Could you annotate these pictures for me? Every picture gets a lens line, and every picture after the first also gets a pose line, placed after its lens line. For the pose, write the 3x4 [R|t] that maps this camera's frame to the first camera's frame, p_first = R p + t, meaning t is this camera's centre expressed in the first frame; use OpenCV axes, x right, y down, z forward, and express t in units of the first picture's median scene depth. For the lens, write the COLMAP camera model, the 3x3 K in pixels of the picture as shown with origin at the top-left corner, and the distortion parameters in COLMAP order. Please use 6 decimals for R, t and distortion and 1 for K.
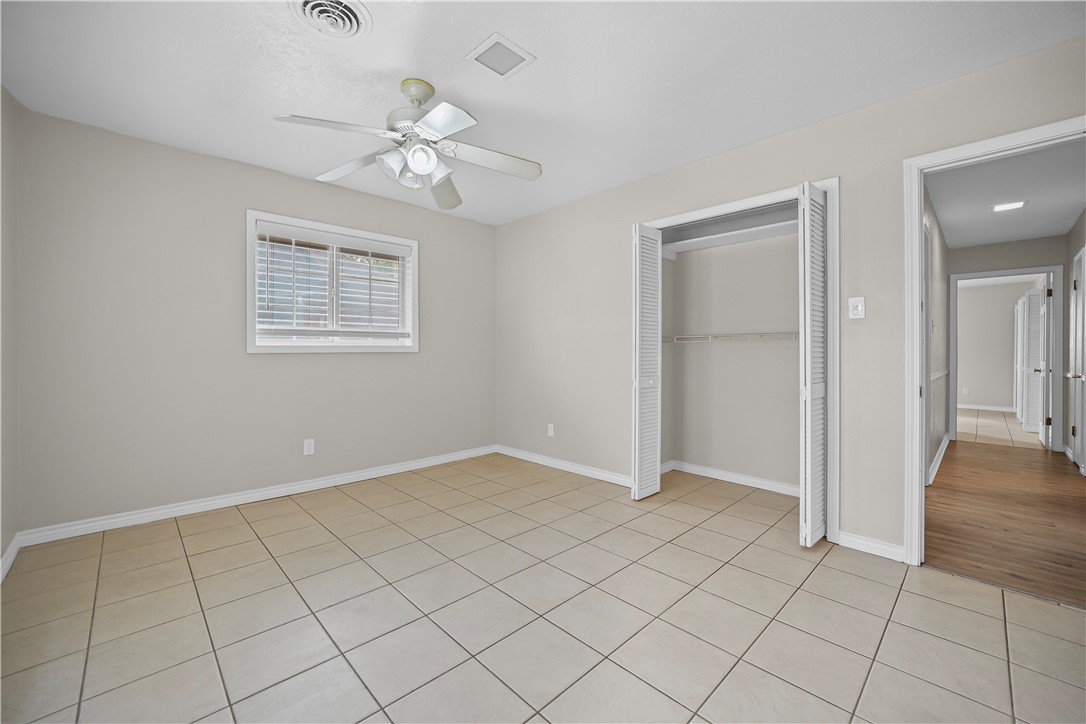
lens RADIAL K [[435.7, 0, 547.1], [0, 435.7, 353.5], [0, 0, 1]] dist [-0.021118, 0.003937]
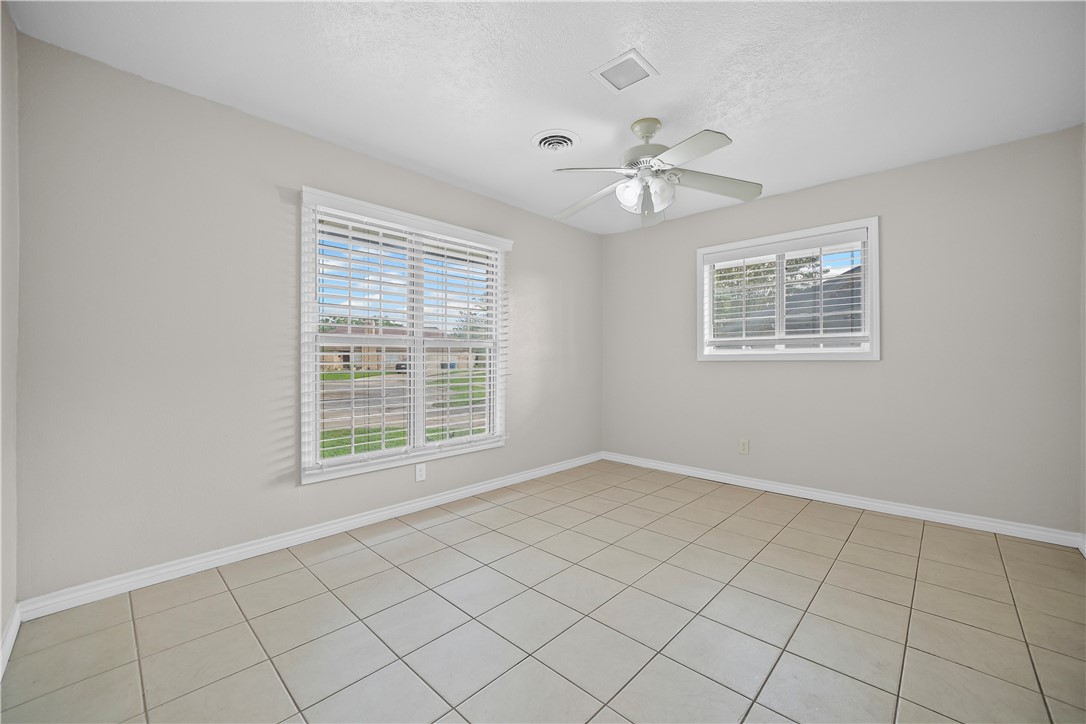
lens RADIAL K [[435.7, 0, 542.2], [0, 435.7, 363.3], [0, 0, 1]] dist [-0.021118, 0.003937]
pose [[0.032513, 0.010327, -0.999418, 0.551606], [-0.002566, 0.999944, 0.010249, -0.006322], [0.999468, 0.002232, 0.032537, 0.465803]]
